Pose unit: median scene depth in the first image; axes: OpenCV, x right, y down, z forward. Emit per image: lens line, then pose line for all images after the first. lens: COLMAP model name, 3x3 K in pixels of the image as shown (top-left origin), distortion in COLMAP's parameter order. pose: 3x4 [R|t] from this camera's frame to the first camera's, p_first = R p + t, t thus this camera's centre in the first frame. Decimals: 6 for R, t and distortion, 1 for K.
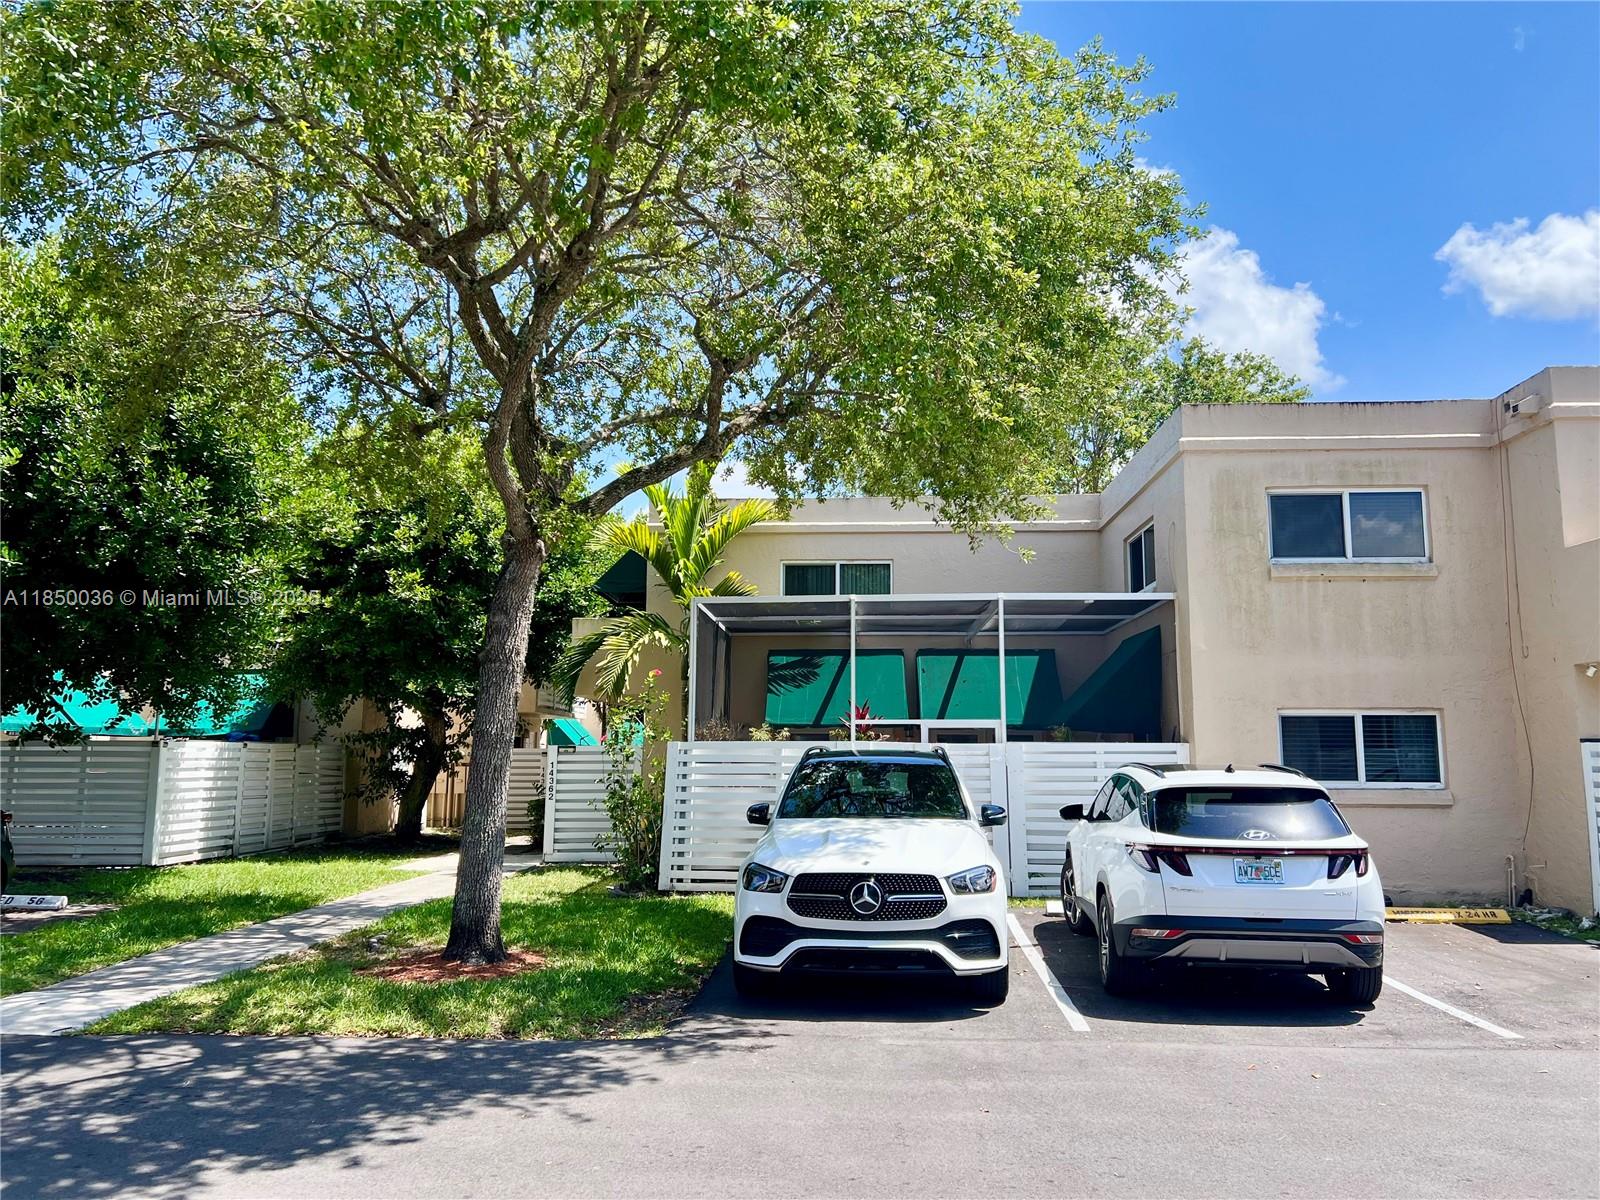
lens RADIAL K [[1230.3, 0, 795.4], [0, 1230.3, 602.6], [0, 0, 1]] dist [0.062382, -0.059636]
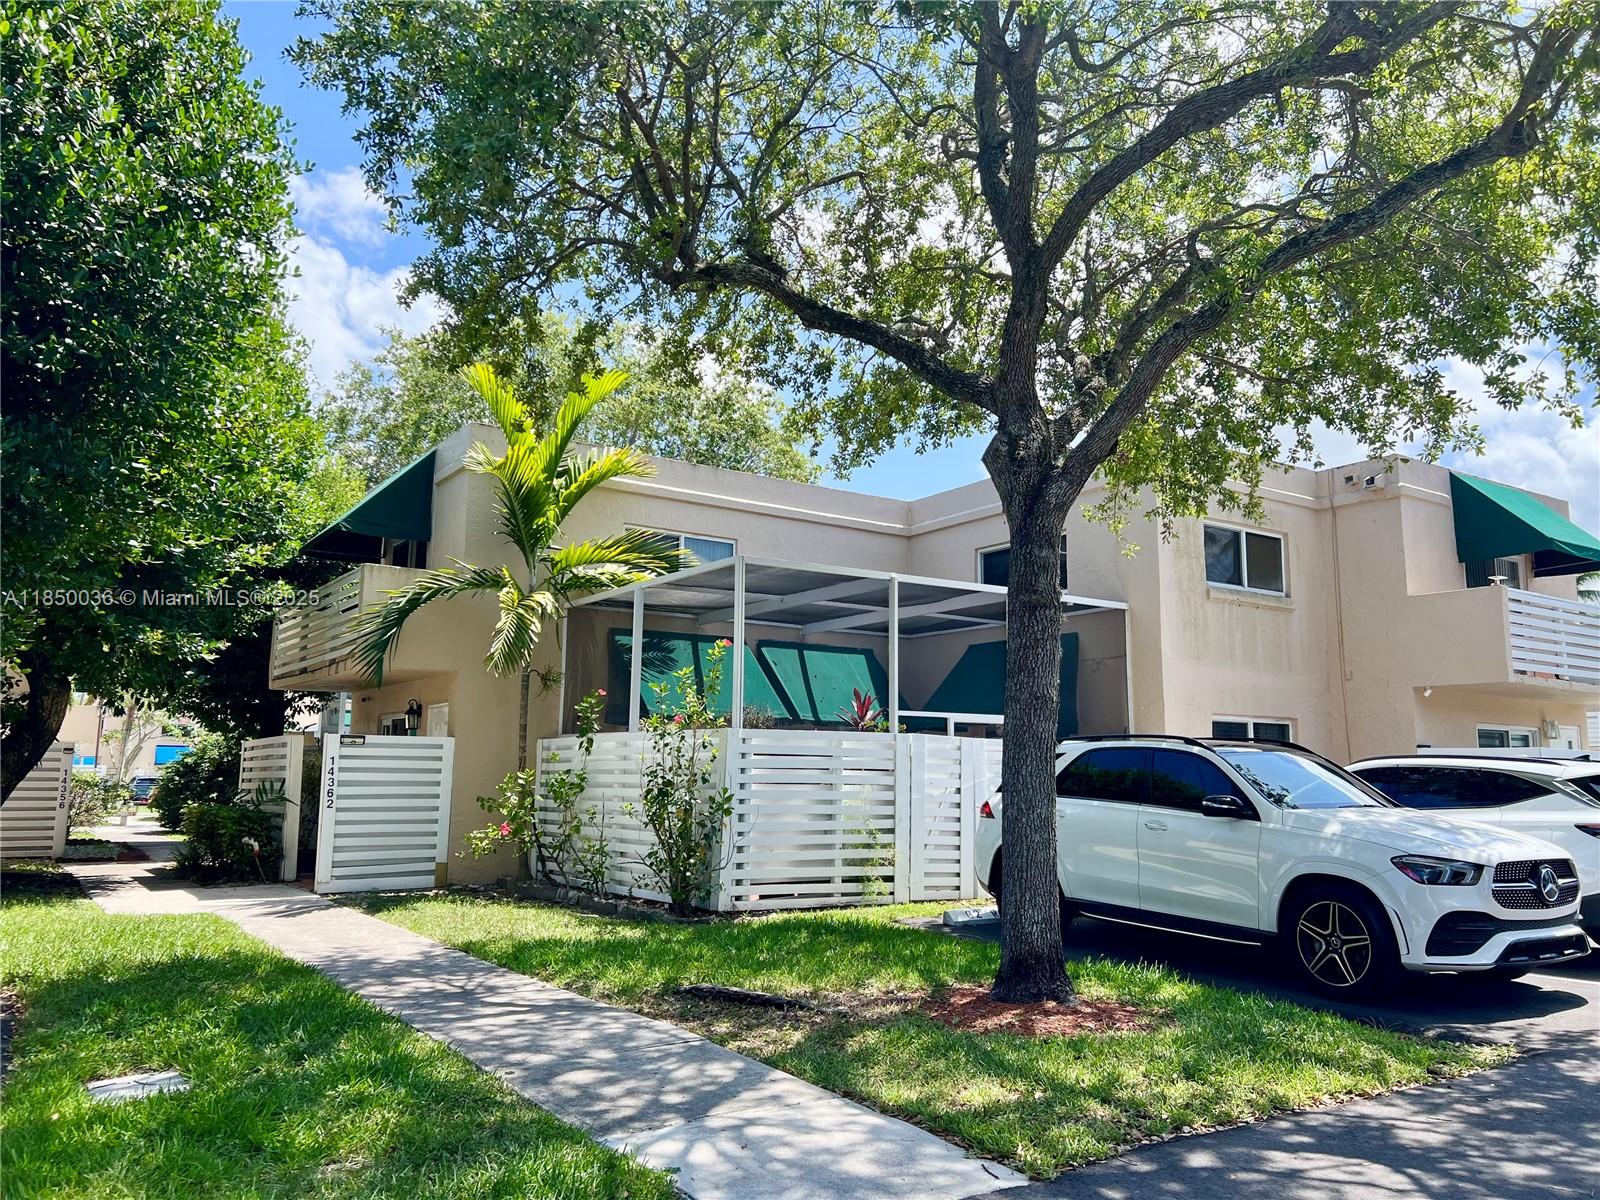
lens RADIAL K [[1230.3, 0, 813.6], [0, 1230.3, 605.0], [0, 0, 1]] dist [0.062382, -0.059636]
pose [[0.788571, 0.090933, 0.608183, -0.570524], [-0.083365, 0.995684, -0.040780, 0.061113], [-0.609267, -0.018543, 0.792748, 0.325491]]
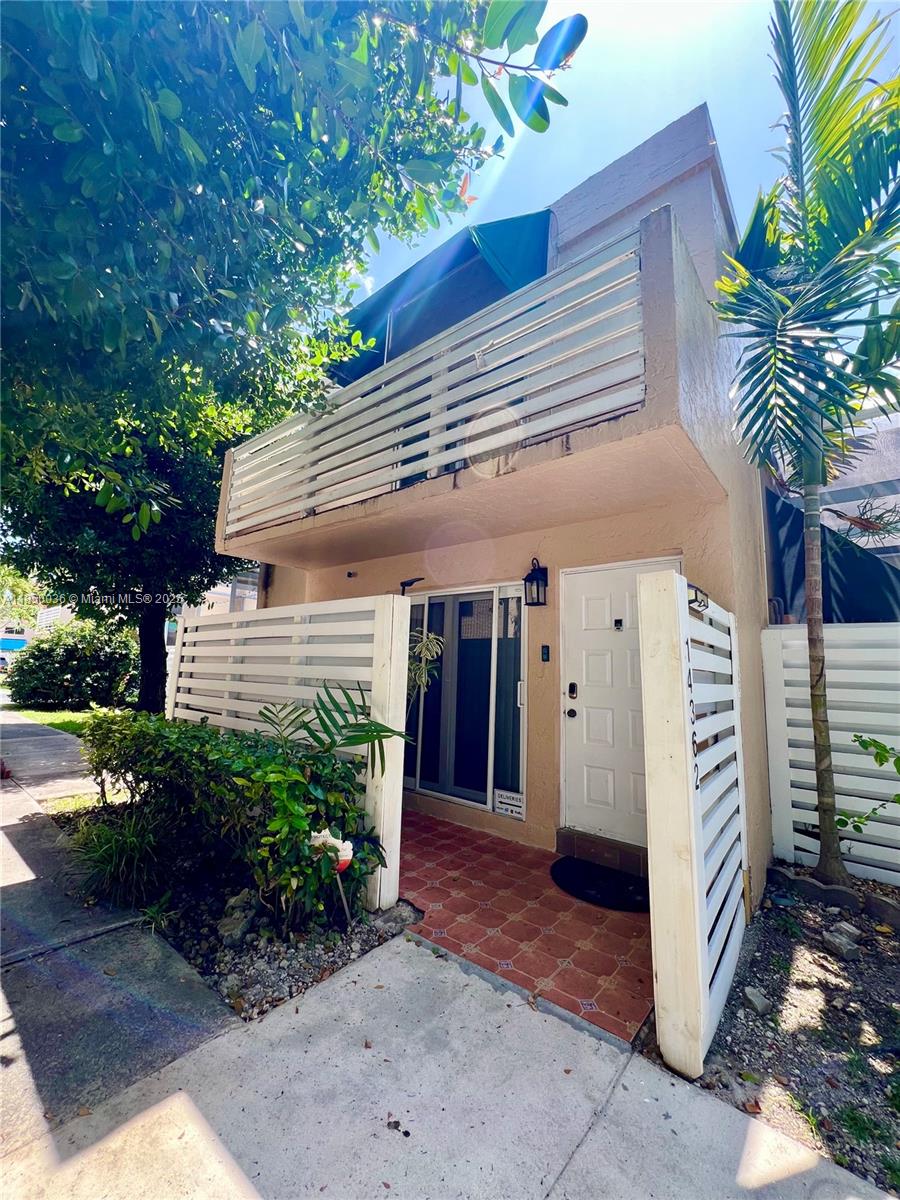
lens RADIAL K [[480.2, 0, 452.1], [0, 480.2, 599.7], [0, 0, 1]] dist [-0.000688, -0.000286]
pose [[0.592433, 0.136808, 0.793919, -0.407908], [-0.133511, 0.988521, -0.070714, 0.179463], [-0.794480, -0.064103, 0.603897, 1.303482]]
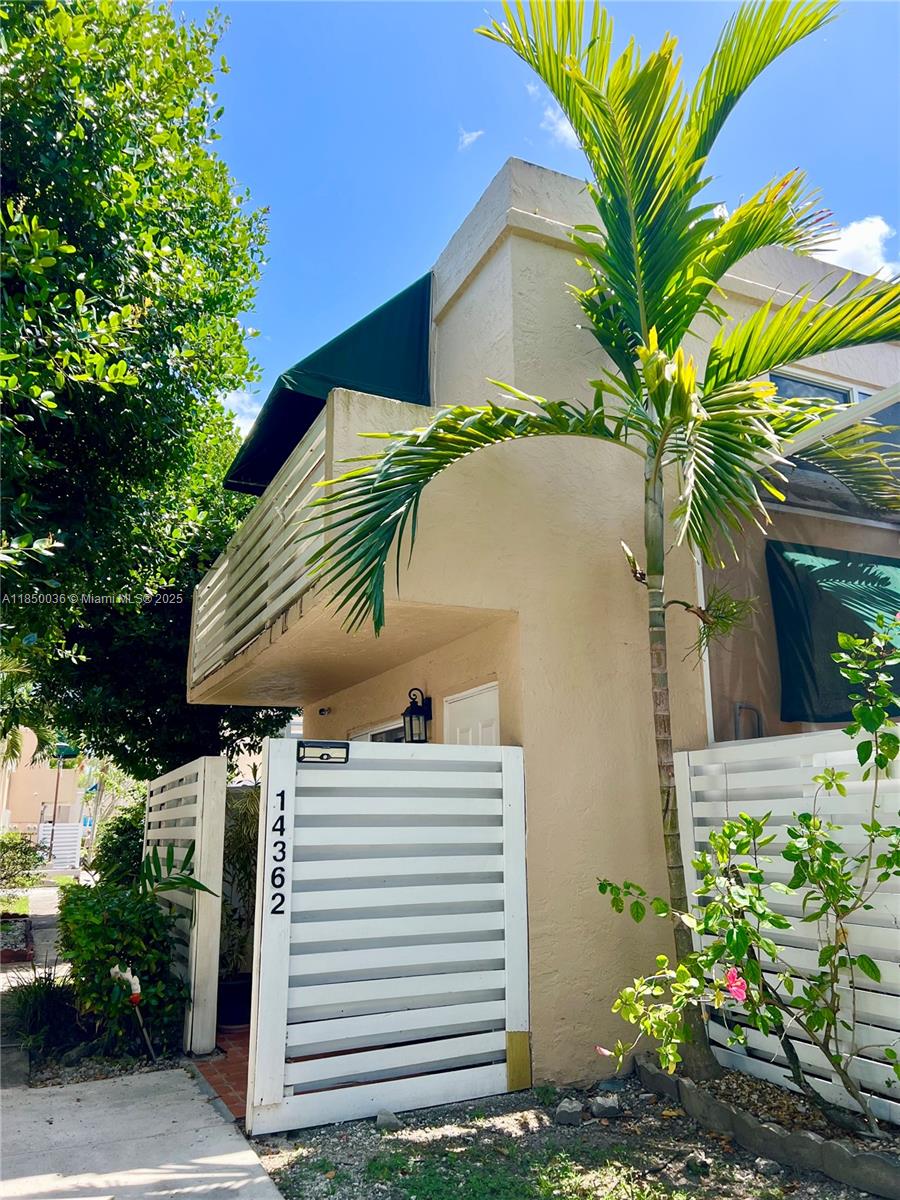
lens RADIAL K [[922.8, 0, 460.5], [0, 922.8, 598.5], [0, 0, 1]] dist [0.062382, -0.059636]
pose [[0.883588, 0.100879, 0.457270, -0.361586], [-0.046079, 0.990511, -0.129479, 0.144637], [-0.465993, 0.093336, 0.879852, 1.014766]]
